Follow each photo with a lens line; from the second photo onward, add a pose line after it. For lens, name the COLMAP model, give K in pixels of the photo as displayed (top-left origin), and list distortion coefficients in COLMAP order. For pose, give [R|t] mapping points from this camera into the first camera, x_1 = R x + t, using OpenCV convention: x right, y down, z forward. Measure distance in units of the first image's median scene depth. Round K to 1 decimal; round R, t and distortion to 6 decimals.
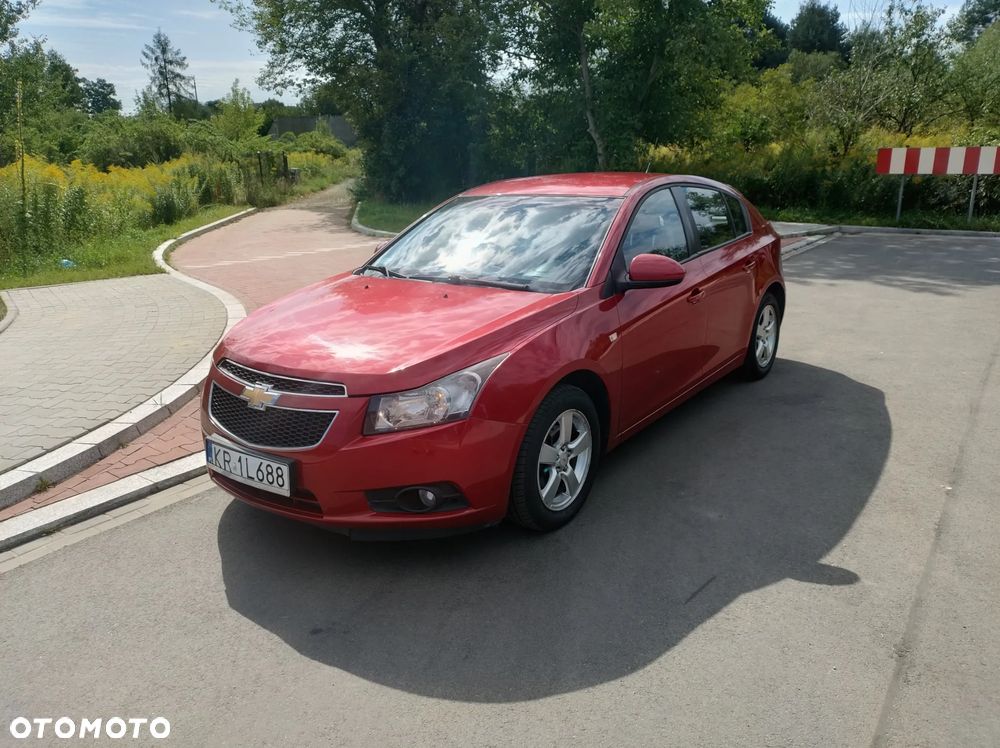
lens RADIAL K [[763.1, 0, 501.7], [0, 763.1, 375.8], [0, 0, 1]] dist [0.032262, -0.044658]
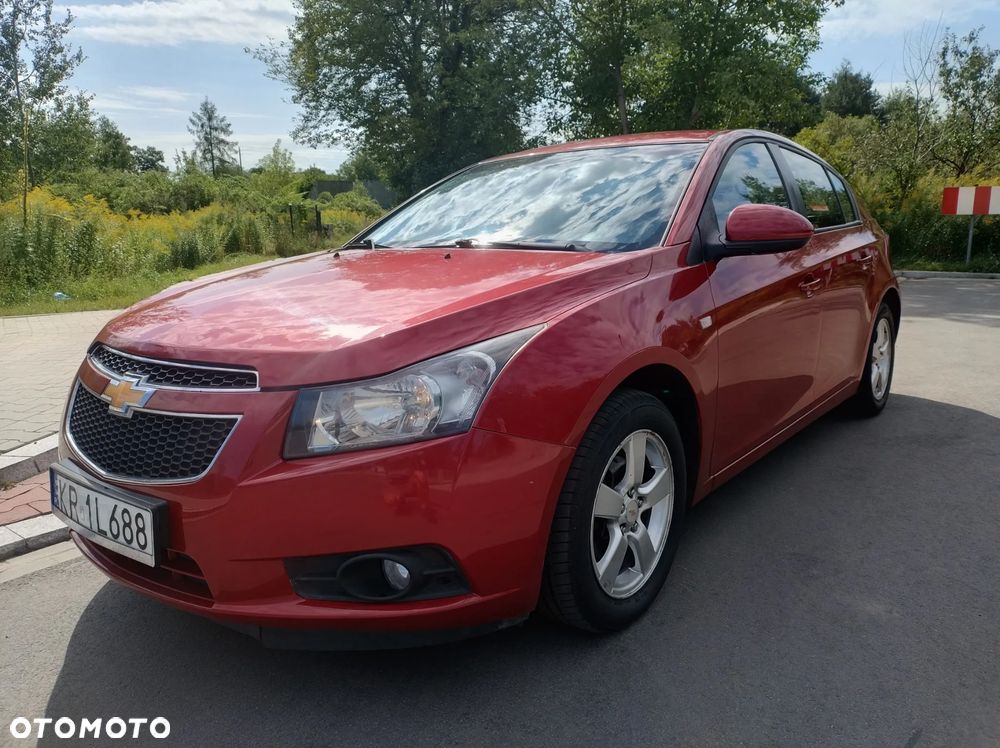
lens RADIAL K [[763.1, 0, 501.5], [0, 763.1, 369.7], [0, 0, 1]] dist [0.032262, -0.044658]
pose [[0.999060, 0.008923, -0.042416, 0.000496], [-0.012666, 0.995968, -0.088816, 0.014659], [0.041452, 0.089269, 0.995145, 0.106421]]
